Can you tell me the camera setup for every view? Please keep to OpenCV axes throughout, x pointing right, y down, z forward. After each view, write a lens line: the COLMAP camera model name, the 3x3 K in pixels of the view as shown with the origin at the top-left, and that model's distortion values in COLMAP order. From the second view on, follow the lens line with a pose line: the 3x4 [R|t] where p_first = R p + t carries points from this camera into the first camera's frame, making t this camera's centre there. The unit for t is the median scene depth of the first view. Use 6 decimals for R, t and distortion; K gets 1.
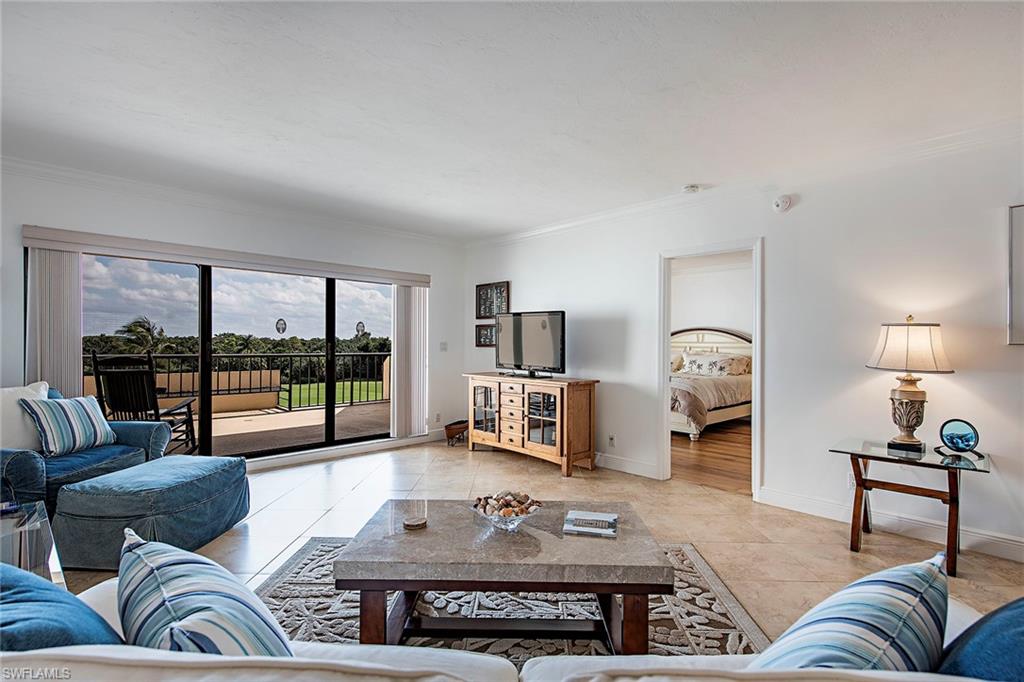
lens RADIAL K [[493.5, 0, 512.0], [0, 493.5, 341.0], [0, 0, 1]] dist [0.017989, -0.001797]
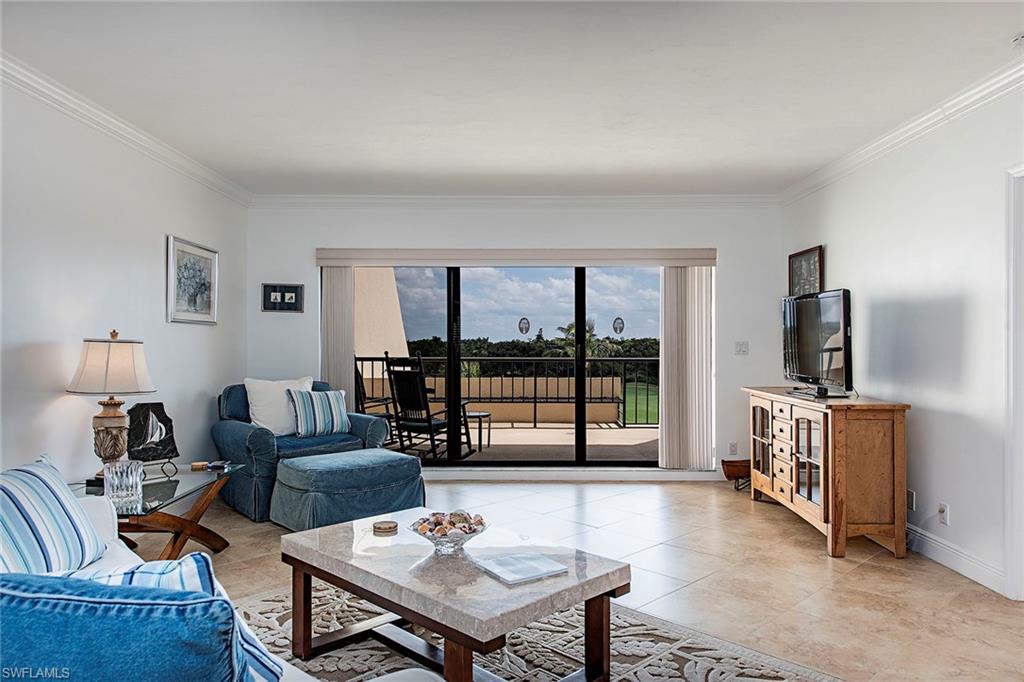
lens RADIAL K [[698.4, 0, 512.0], [0, 698.4, 341.0], [0, 0, 1]] dist [0.035484, -0.001571]
pose [[0.716339, -0.009105, -0.697693, 0.386761], [0.008585, 0.999954, -0.004235, 0.003531], [0.697700, -0.002956, 0.716384, 0.074566]]
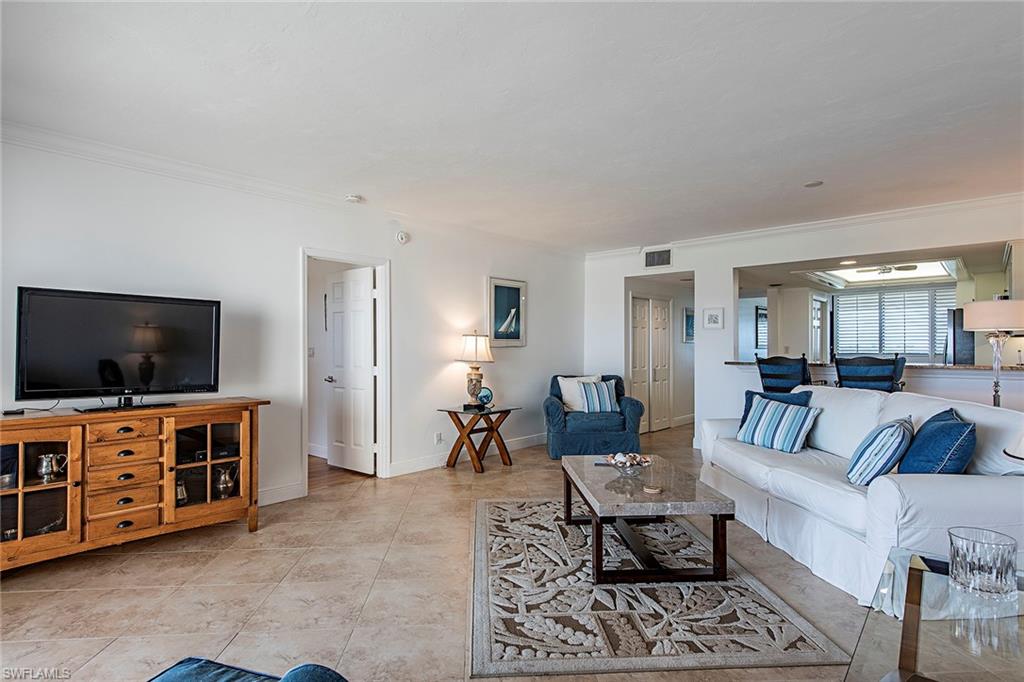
lens RADIAL K [[540.4, 0, 512.0], [0, 540.4, 341.0], [0, 0, 1]] dist [0.004659, 0.000899]
pose [[-0.081080, 0.003979, 0.996700, -0.633429], [-0.002911, 0.999987, -0.004229, -0.004182], [-0.996703, -0.003244, -0.081068, 0.600310]]
